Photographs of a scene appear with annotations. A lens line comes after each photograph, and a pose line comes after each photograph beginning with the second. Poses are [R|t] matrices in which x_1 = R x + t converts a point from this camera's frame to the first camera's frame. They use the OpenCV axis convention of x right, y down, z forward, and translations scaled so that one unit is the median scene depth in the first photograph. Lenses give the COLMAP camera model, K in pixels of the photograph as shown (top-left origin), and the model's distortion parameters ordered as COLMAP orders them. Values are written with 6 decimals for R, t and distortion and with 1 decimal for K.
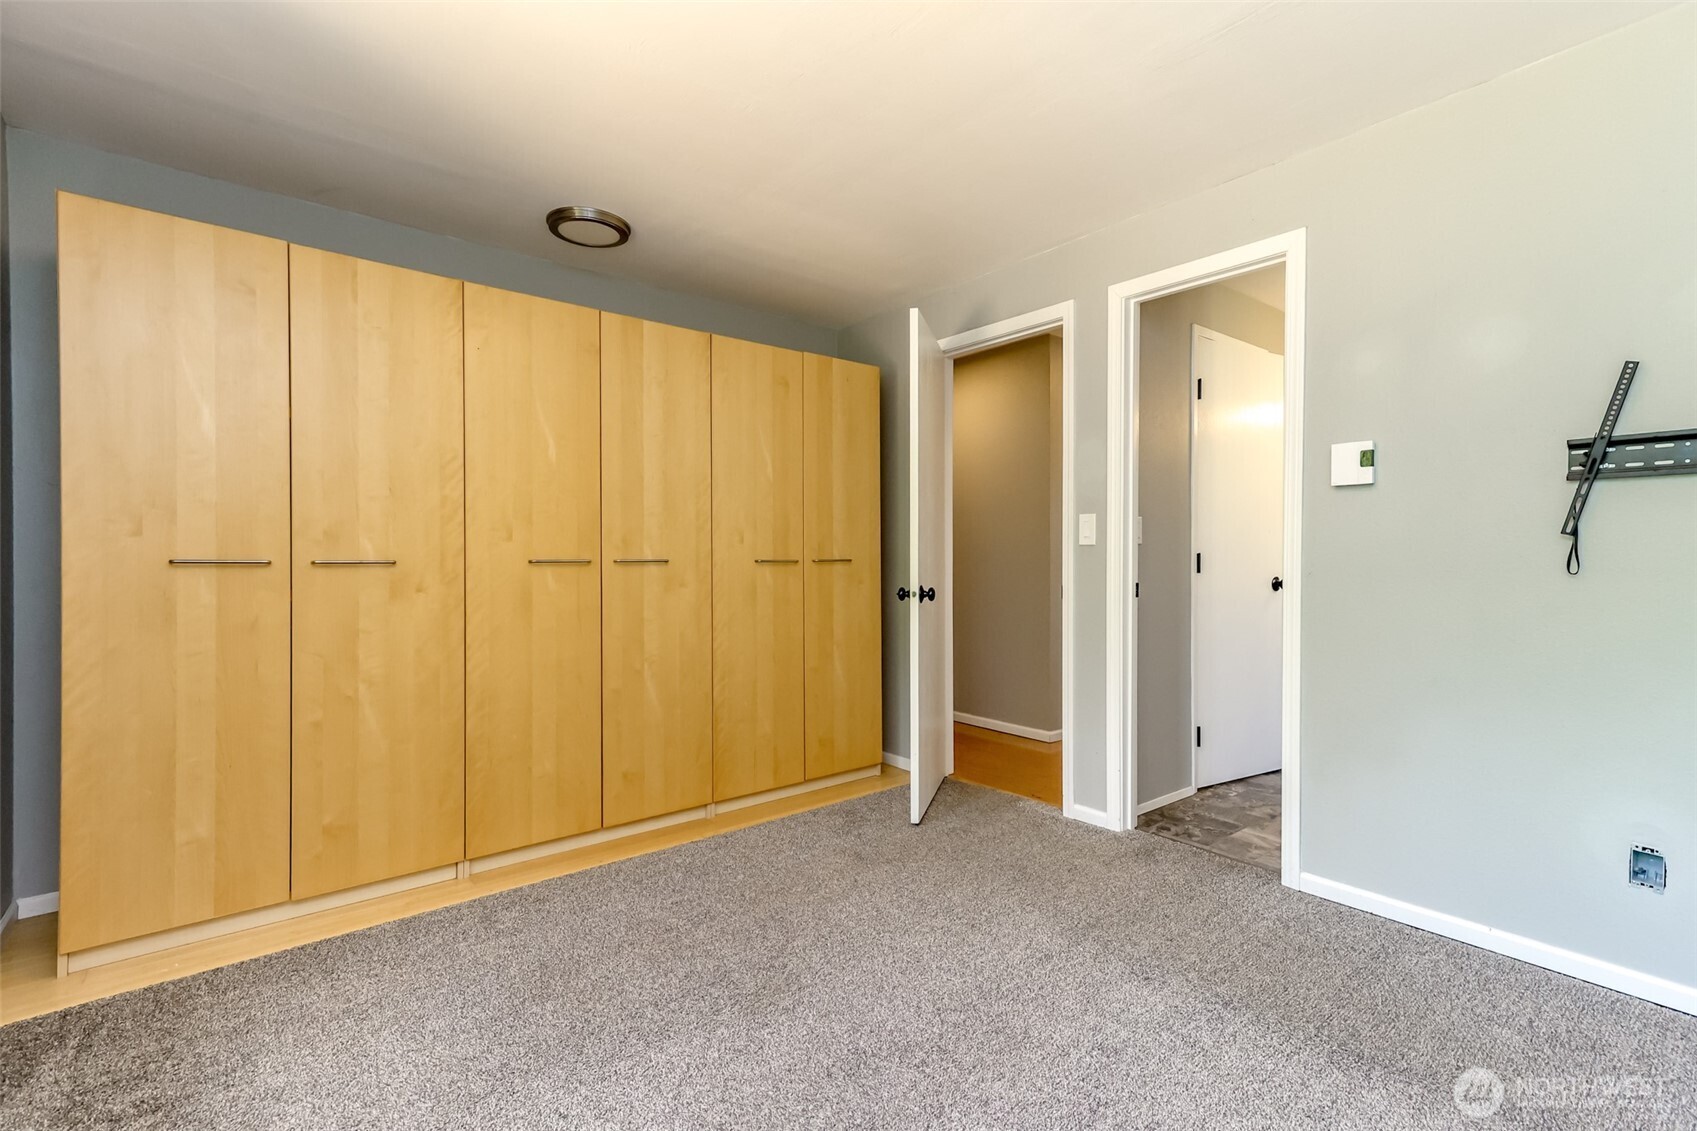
lens RADIAL K [[761.9, 0, 853.5], [0, 761.9, 559.9], [0, 0, 1]] dist [0.015995, -0.000893]
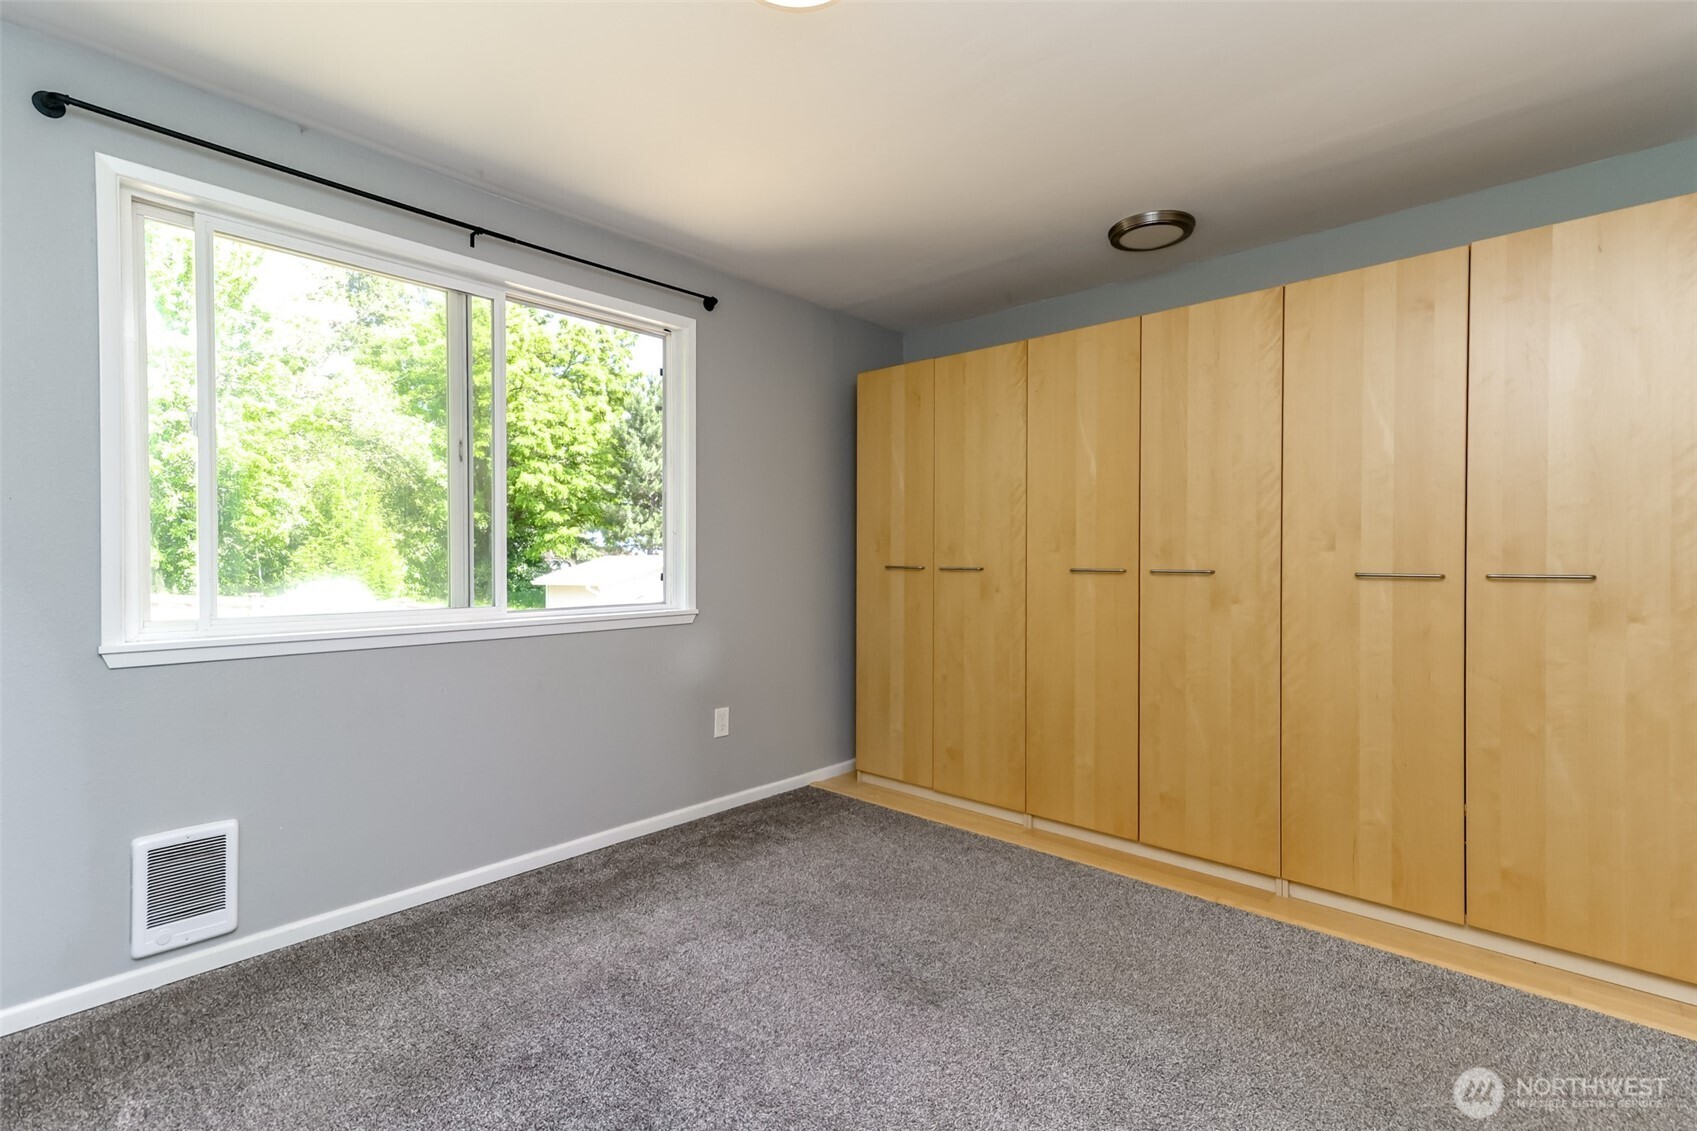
lens RADIAL K [[761.9, 0, 855.5], [0, 761.9, 568.9], [0, 0, 1]] dist [0.015995, -0.000893]
pose [[0.159761, 0.008621, -0.987118, 0.590380], [-0.014962, 0.999868, 0.006311, -0.001465], [0.987042, 0.013761, 0.159869, 0.485011]]
